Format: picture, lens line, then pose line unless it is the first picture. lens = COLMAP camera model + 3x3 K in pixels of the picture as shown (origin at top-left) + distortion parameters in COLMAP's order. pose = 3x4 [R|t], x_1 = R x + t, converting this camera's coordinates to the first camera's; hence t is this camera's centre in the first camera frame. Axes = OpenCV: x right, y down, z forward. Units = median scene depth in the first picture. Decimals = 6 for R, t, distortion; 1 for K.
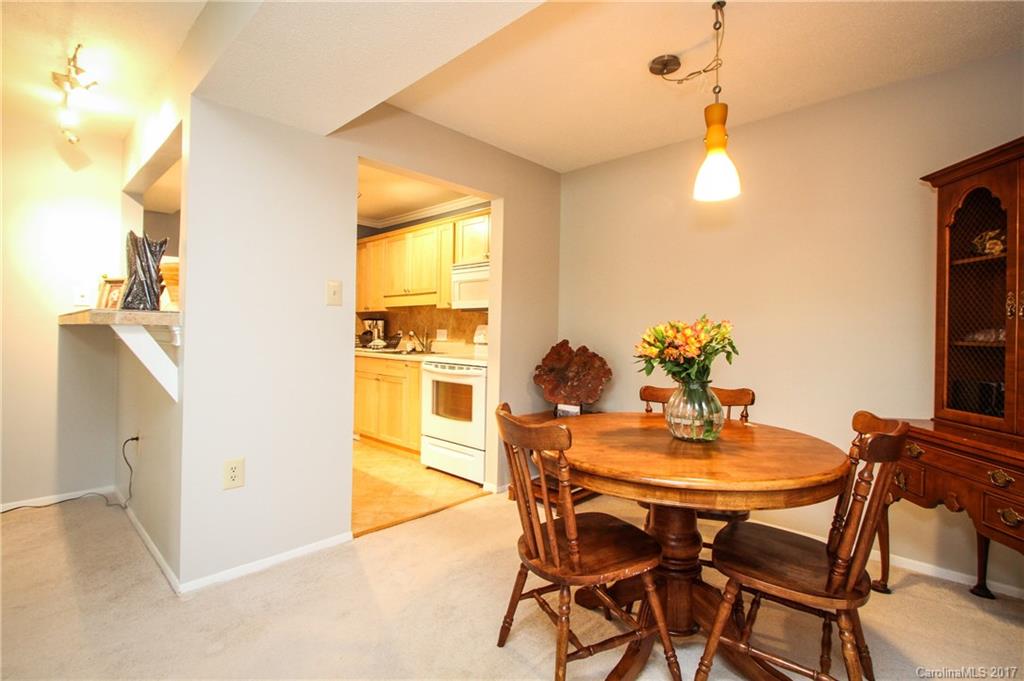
lens RADIAL K [[476.2, 0, 507.5], [0, 476.2, 337.7], [0, 0, 1]] dist [-0.021283, 0.000184]
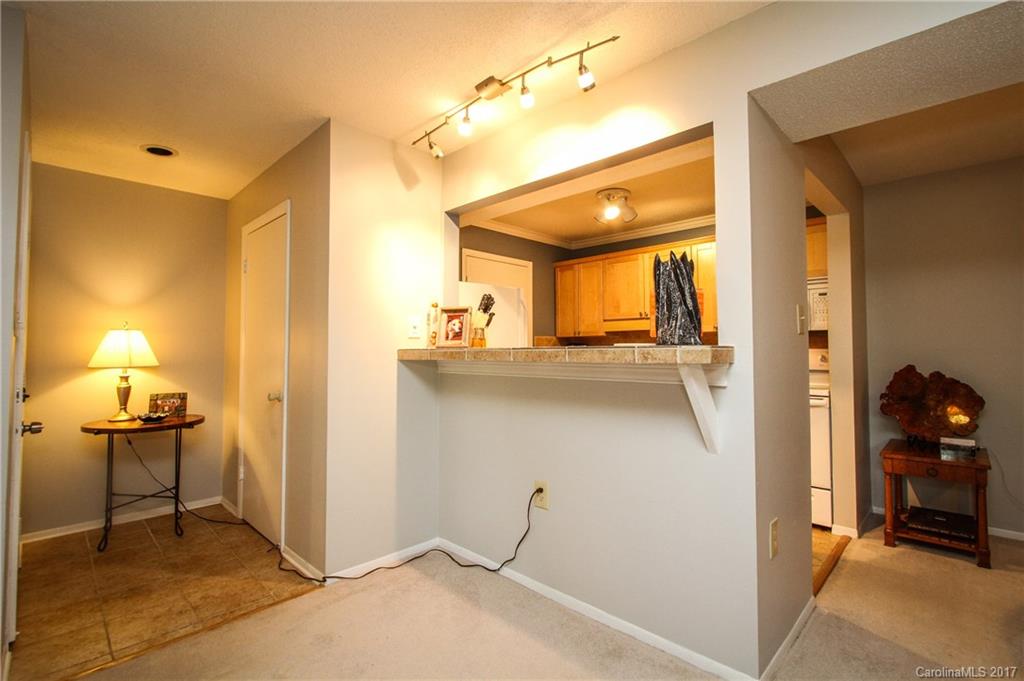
lens RADIAL K [[476.2, 0, 515.0], [0, 476.2, 335.8], [0, 0, 1]] dist [-0.021283, 0.000184]
pose [[0.999197, -0.019458, -0.035026, -0.615848], [0.017854, 0.998803, -0.045546, -0.024373], [0.035870, 0.044884, 0.998348, 0.078329]]
